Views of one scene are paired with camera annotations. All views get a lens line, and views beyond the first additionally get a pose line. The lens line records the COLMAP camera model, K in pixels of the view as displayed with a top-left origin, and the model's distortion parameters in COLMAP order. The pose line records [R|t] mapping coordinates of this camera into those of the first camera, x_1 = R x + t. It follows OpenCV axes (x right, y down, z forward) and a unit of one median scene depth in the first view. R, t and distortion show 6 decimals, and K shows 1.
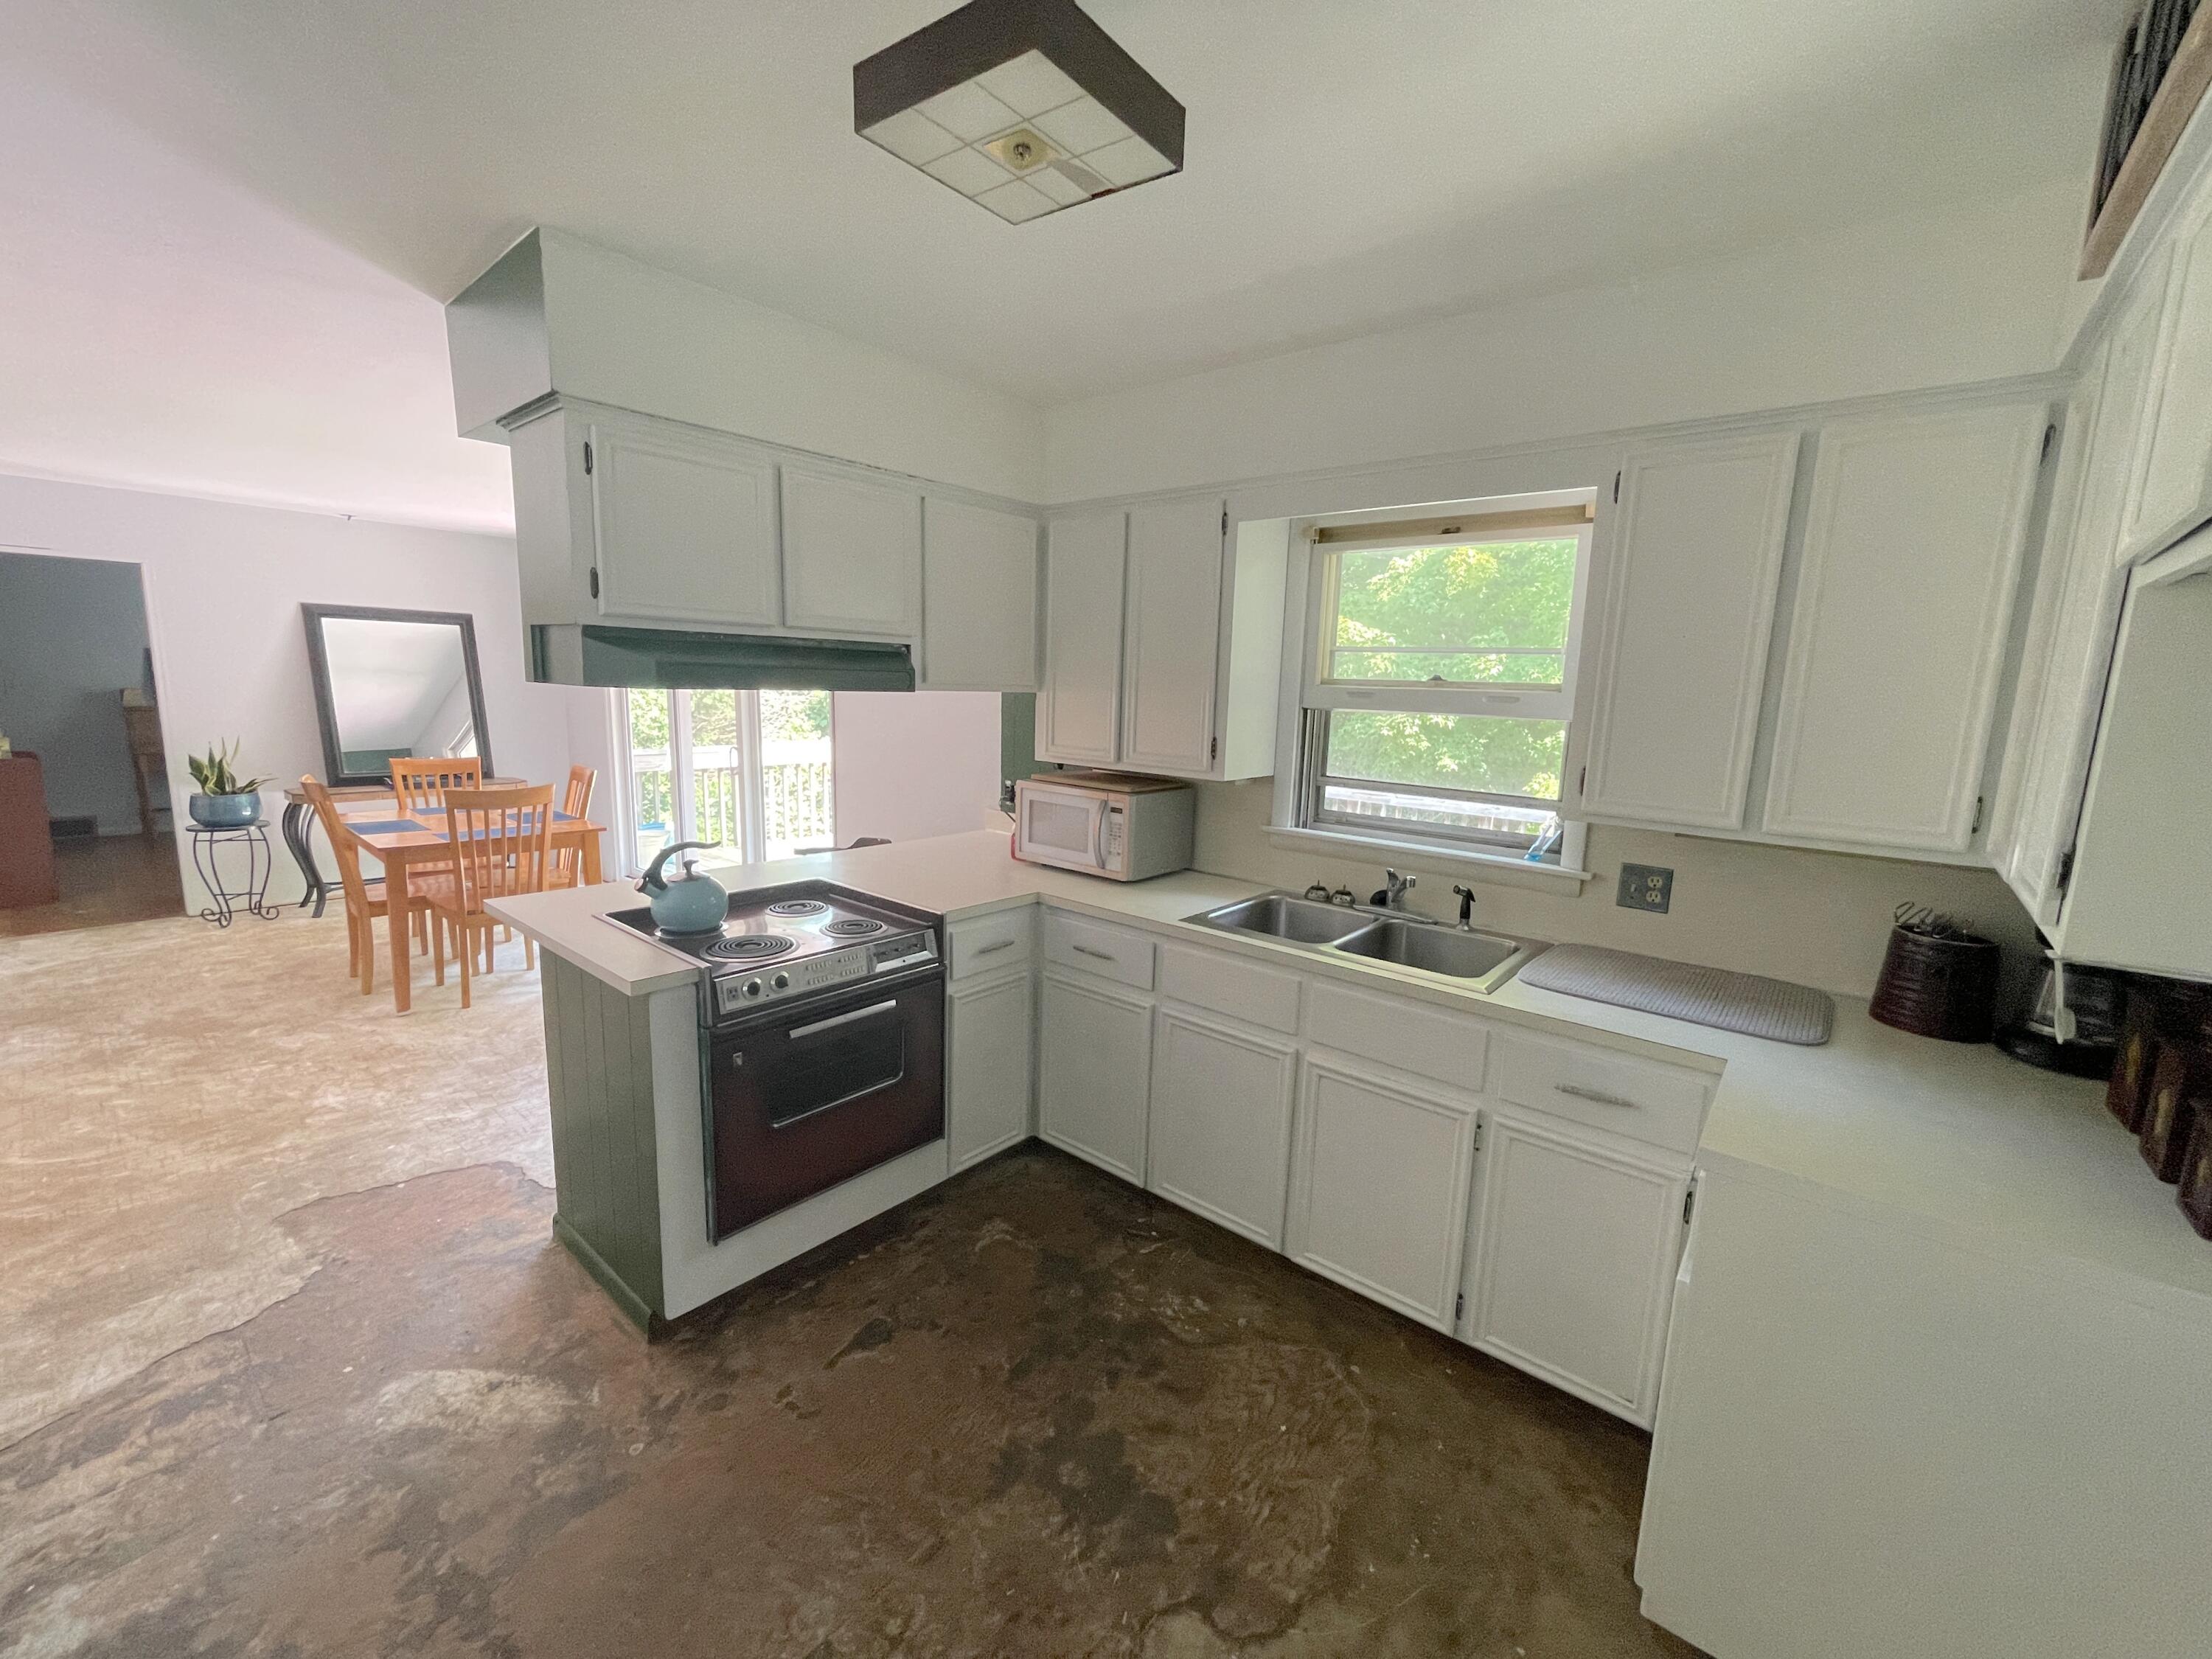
lens RADIAL K [[896.7, 0, 1115.4], [0, 896.7, 821.7], [0, 0, 1]] dist [-0.002388, -0.000725]
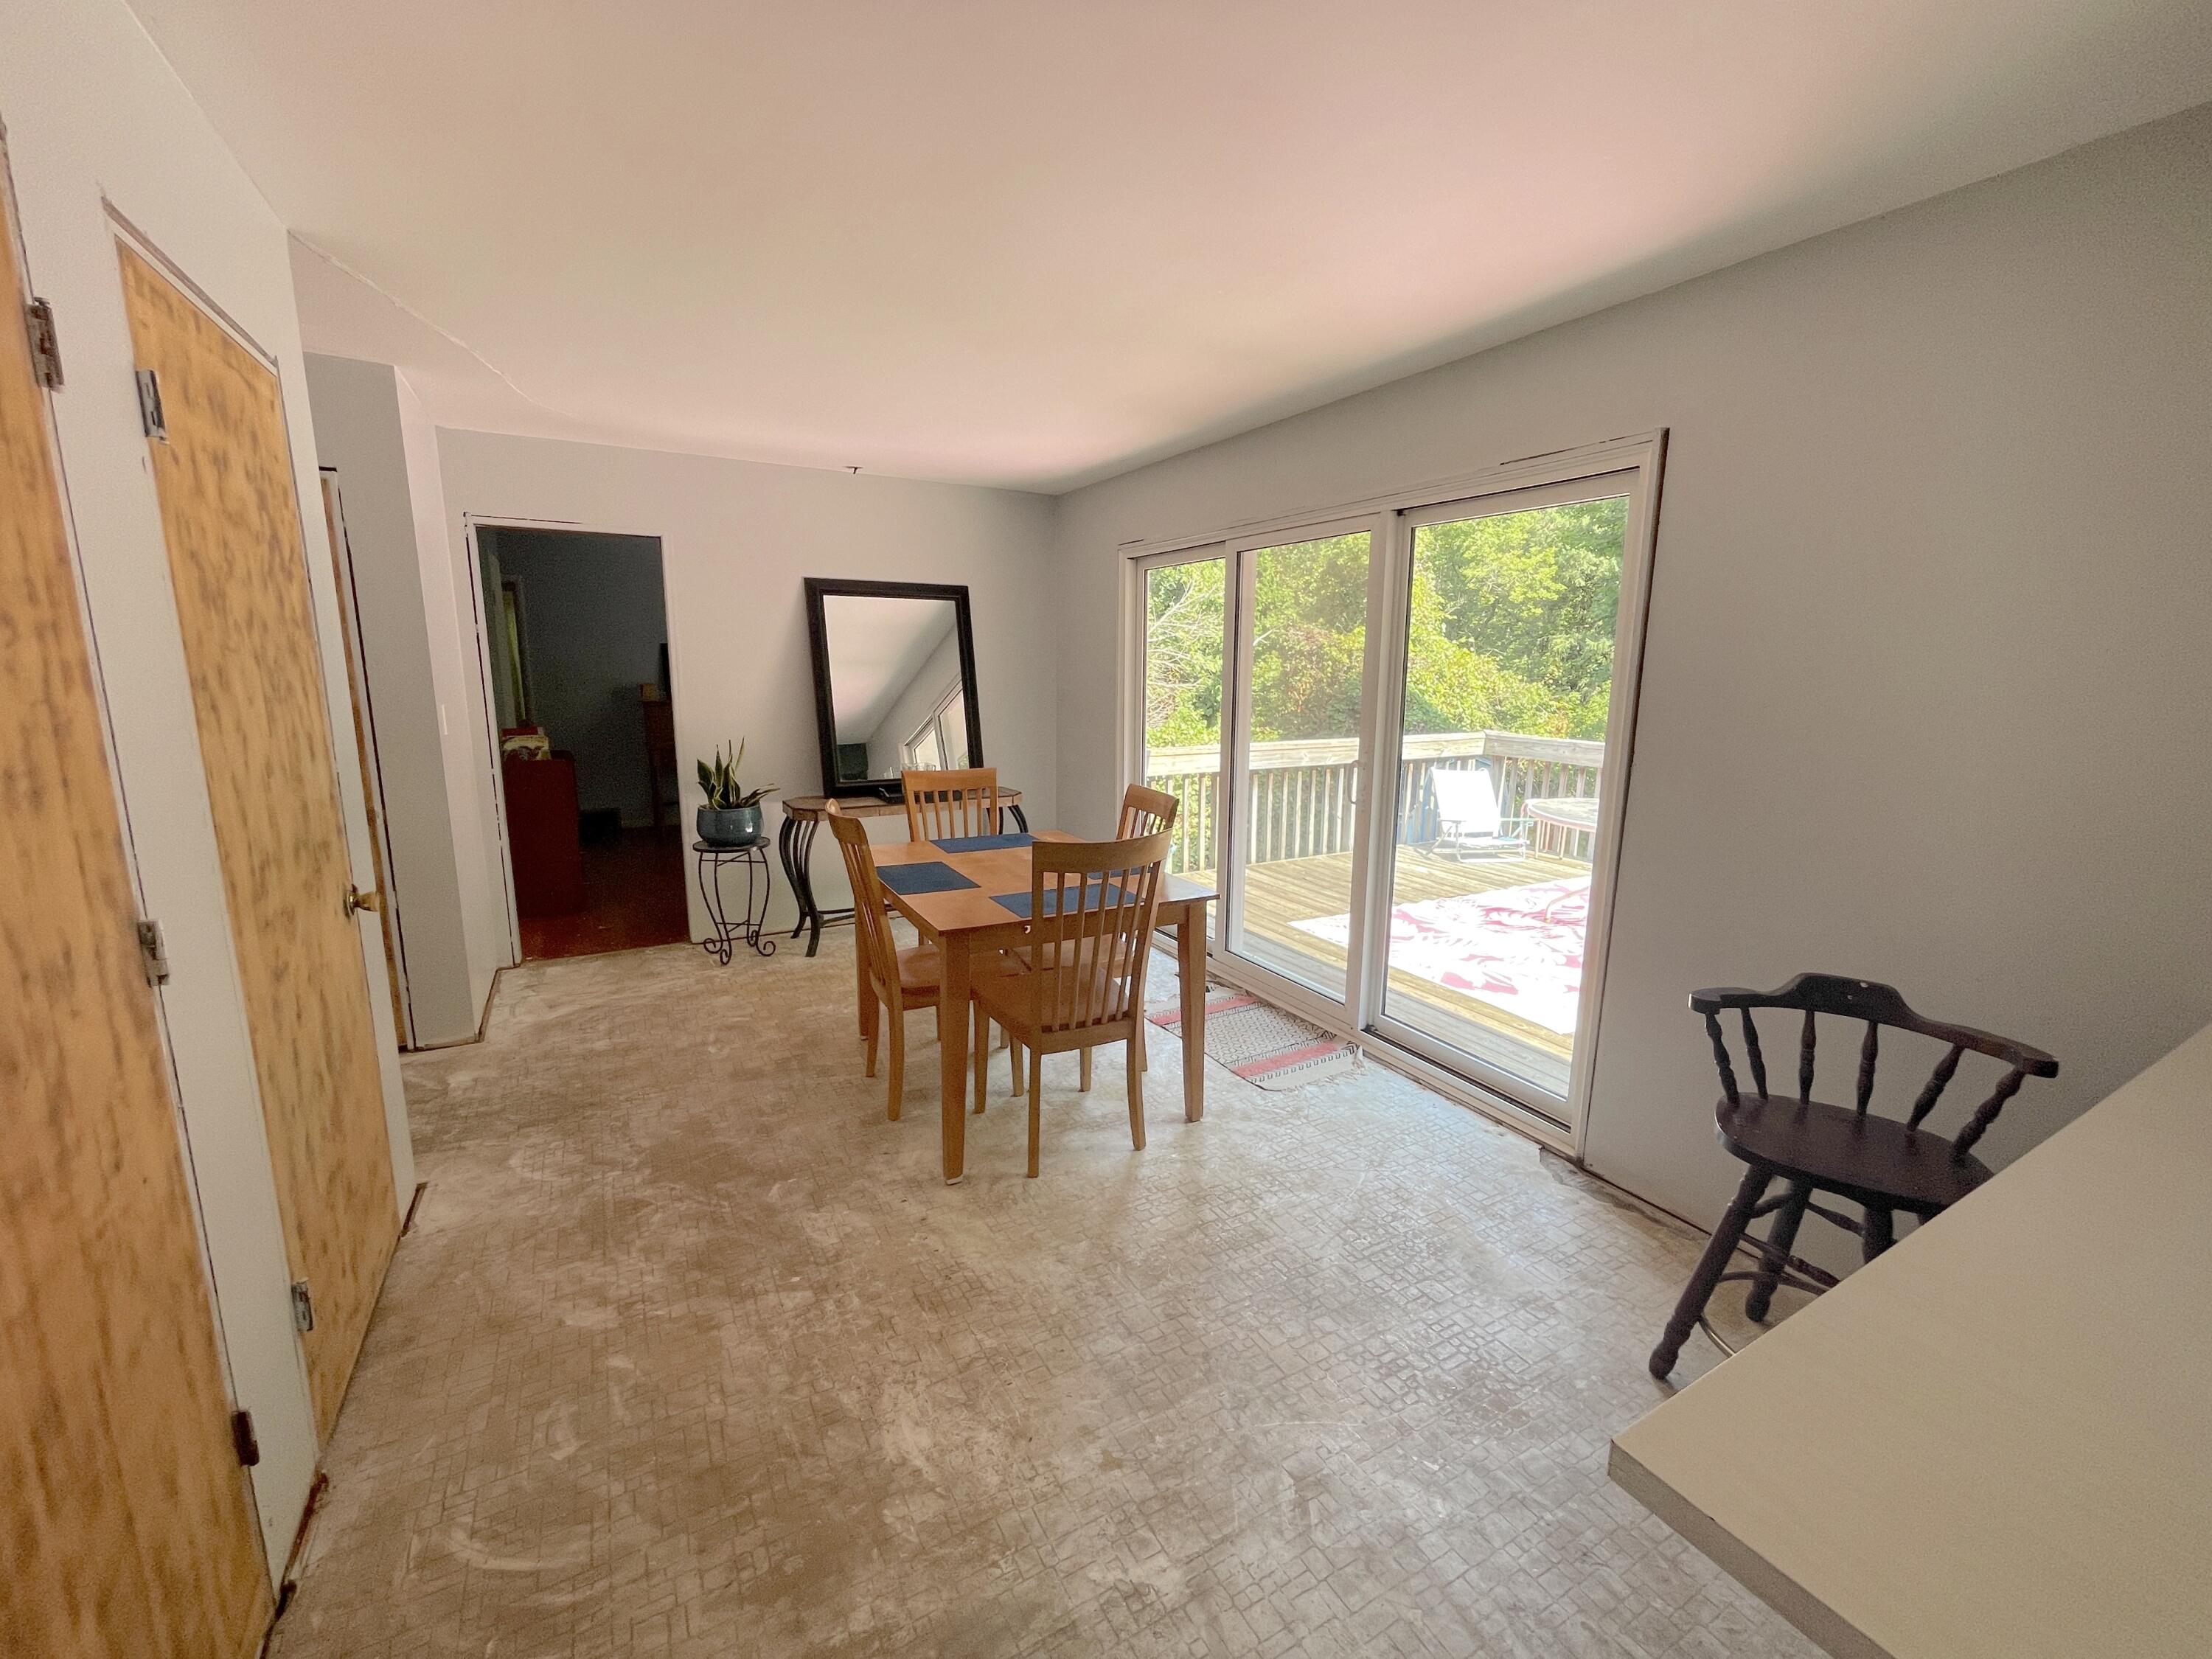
lens RADIAL K [[896.7, 0, 1100.4], [0, 896.7, 823.7], [0, 0, 1]] dist [-0.002388, -0.000725]
pose [[0.933624, 0.044237, -0.355514, -0.371634], [-0.037926, 0.998975, 0.024704, -0.049864], [0.356242, -0.009581, 0.934345, 0.337095]]
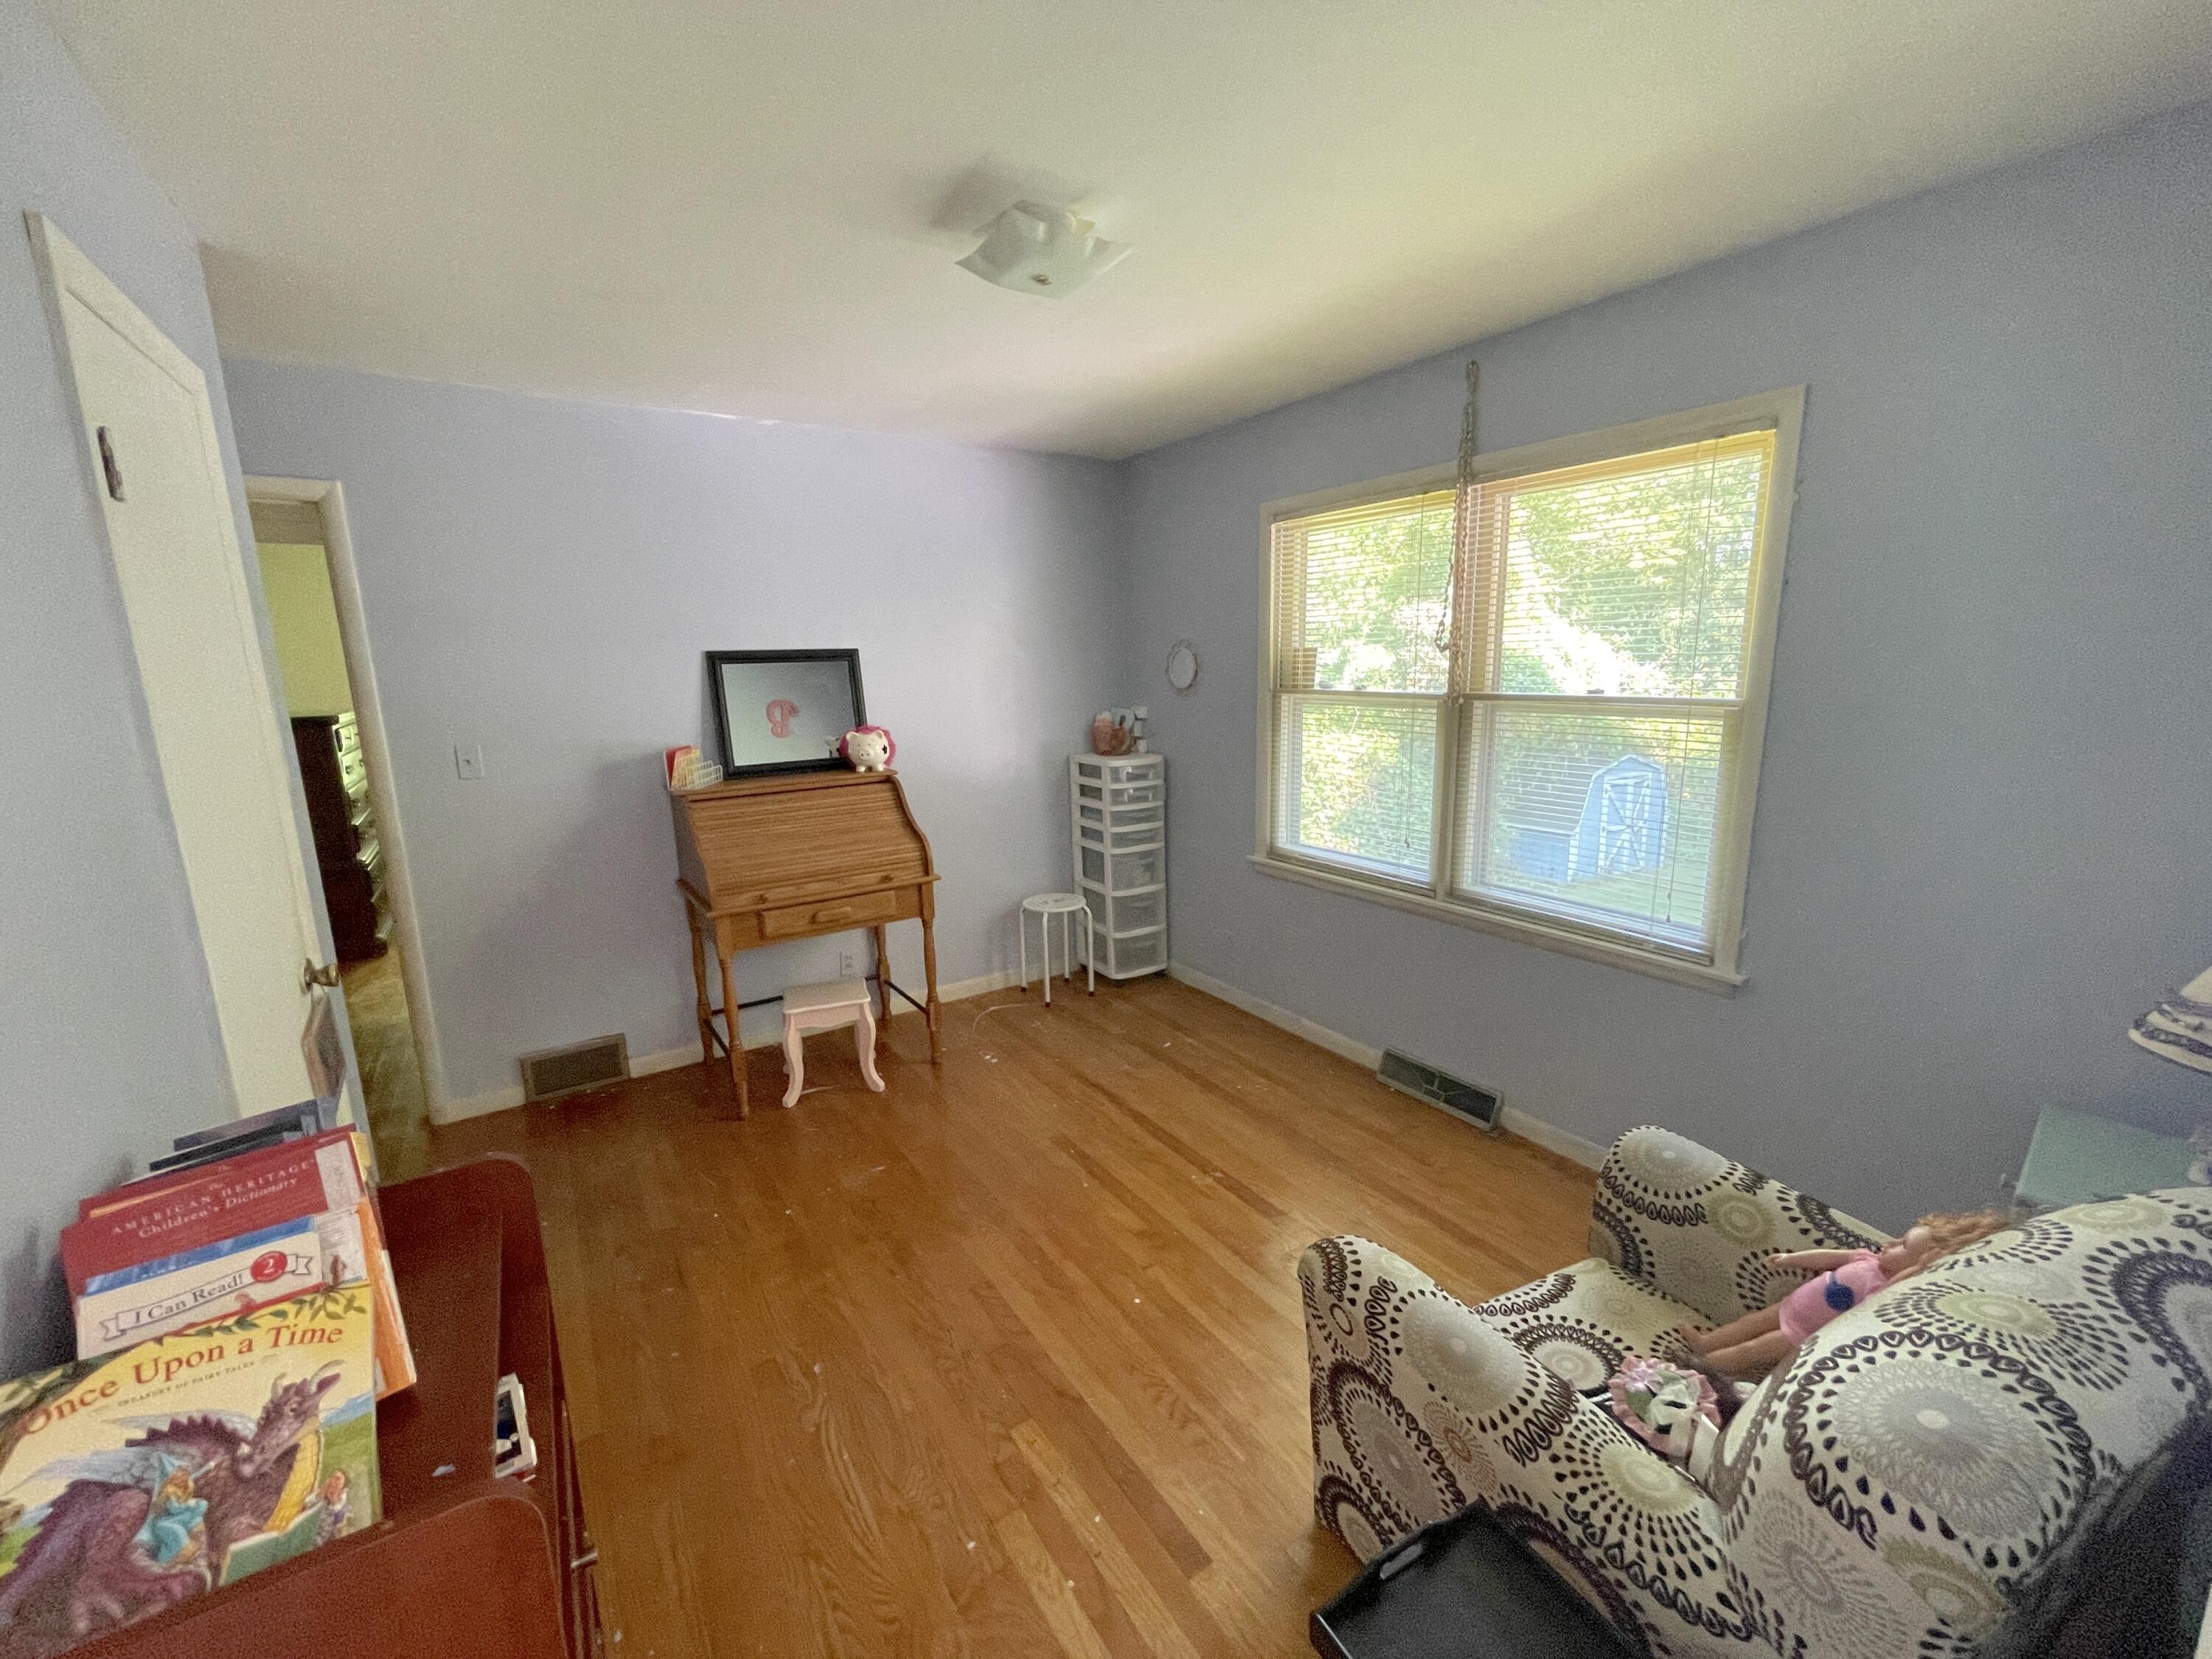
lens RADIAL K [[896.7, 0, 1114.6], [0, 896.7, 820.2], [0, 0, 1]] dist [-0.002388, -0.000725]
pose [[0.959083, 0.000777, -0.283122, -0.790737], [0.007858, 0.999538, 0.029362, -0.124595], [0.283014, -0.030385, 0.958634, 0.664372]]
